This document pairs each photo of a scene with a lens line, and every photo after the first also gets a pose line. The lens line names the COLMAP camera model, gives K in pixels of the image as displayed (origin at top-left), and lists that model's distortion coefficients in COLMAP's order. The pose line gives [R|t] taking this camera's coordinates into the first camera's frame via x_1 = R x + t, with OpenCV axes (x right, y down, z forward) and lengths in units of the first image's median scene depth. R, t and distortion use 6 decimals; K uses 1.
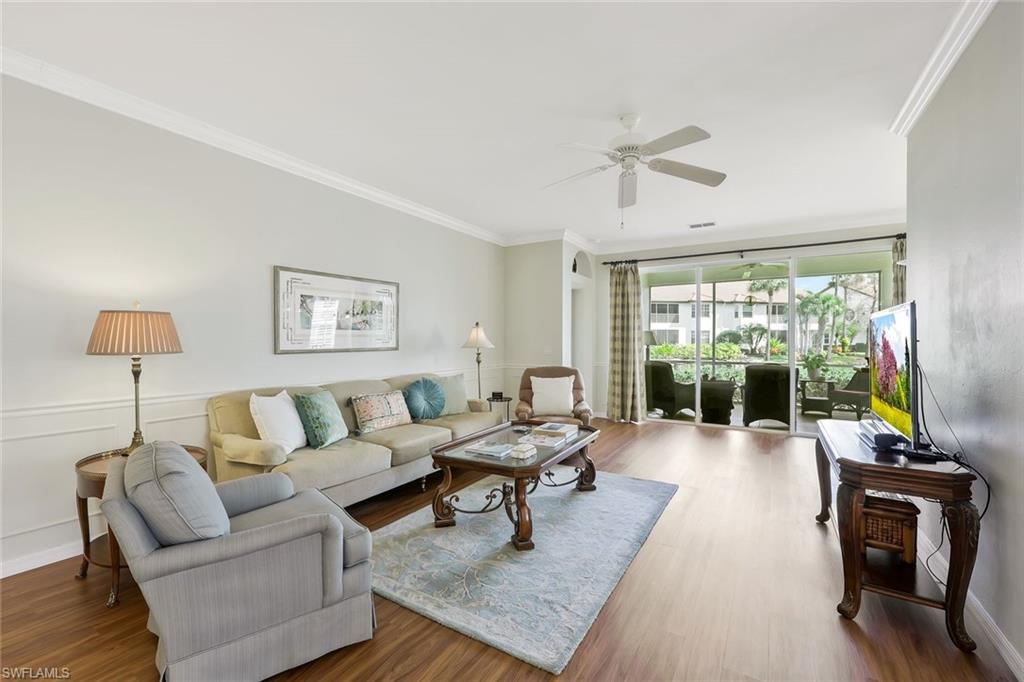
lens RADIAL K [[422.0, 0, 514.9], [0, 422.0, 352.6], [0, 0, 1]] dist [-0.001016, -0.000102]
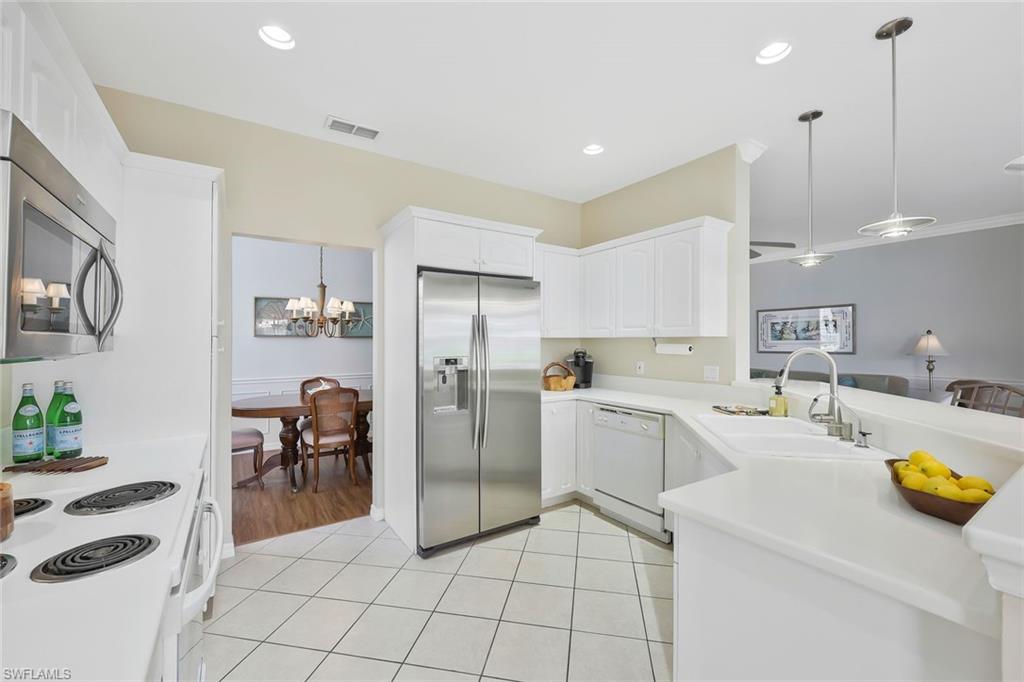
lens RADIAL K [[419.4, 0, 512.0], [0, 419.4, 341.0], [0, 0, 1]] dist [0.001090, 0.000066]
pose [[-0.421451, 0.002330, -0.906848, 1.483304], [-0.022698, 0.999656, 0.013117, -0.043733], [0.906567, 0.026111, -0.421253, 0.630579]]
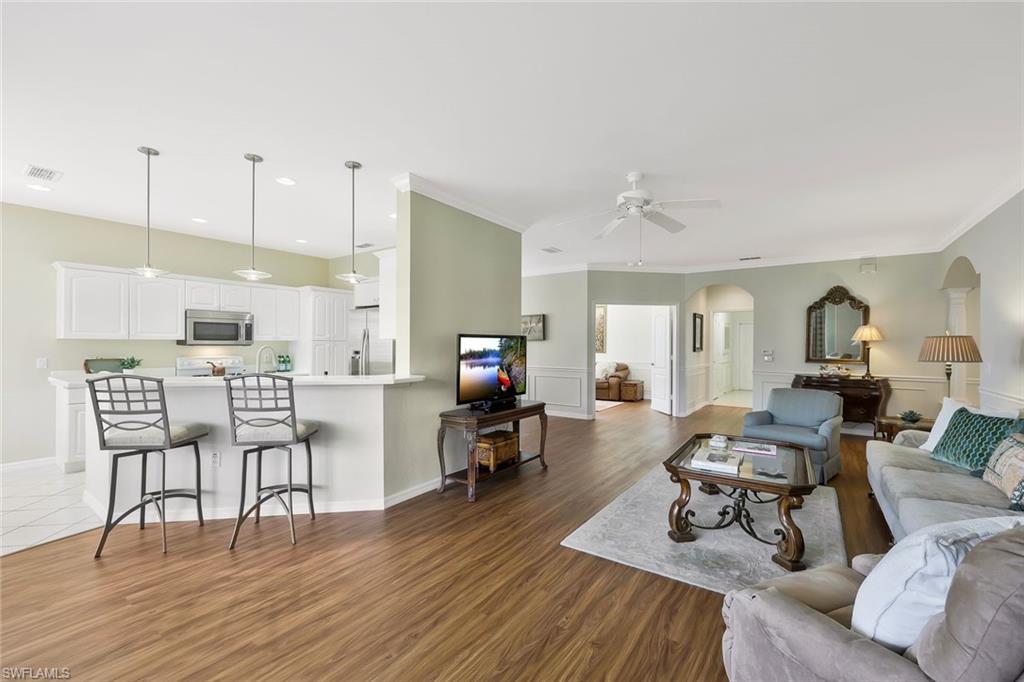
lens RADIAL K [[419.4, 0, 512.0], [0, 419.4, 341.0], [0, 0, 1]] dist [0.001090, 0.000066]
pose [[-0.997687, -0.000717, 0.067966, 0.380768], [0.000582, 0.999818, 0.019091, -0.062206], [-0.067967, 0.019086, -0.997505, 1.540118]]
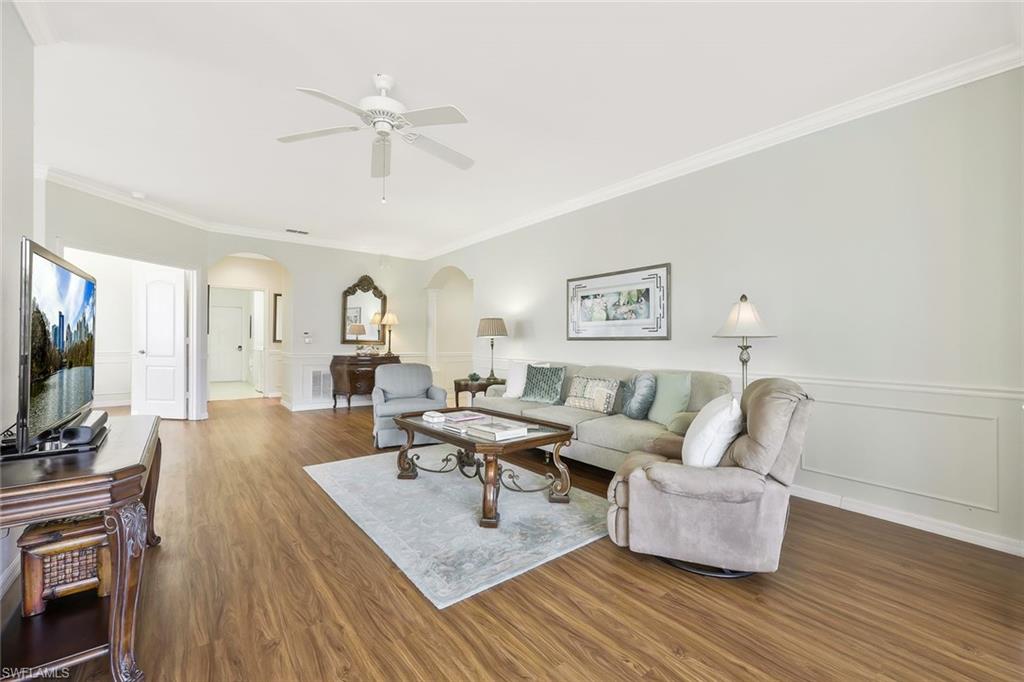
lens RADIAL K [[419.4, 0, 512.0], [0, 419.4, 341.0], [0, 0, 1]] dist [0.001090, 0.000066]
pose [[-0.358150, -0.000362, -0.933664, 0.705854], [-0.033939, 0.999344, 0.012631, -0.003240], [0.933047, 0.036212, -0.357928, 1.094784]]
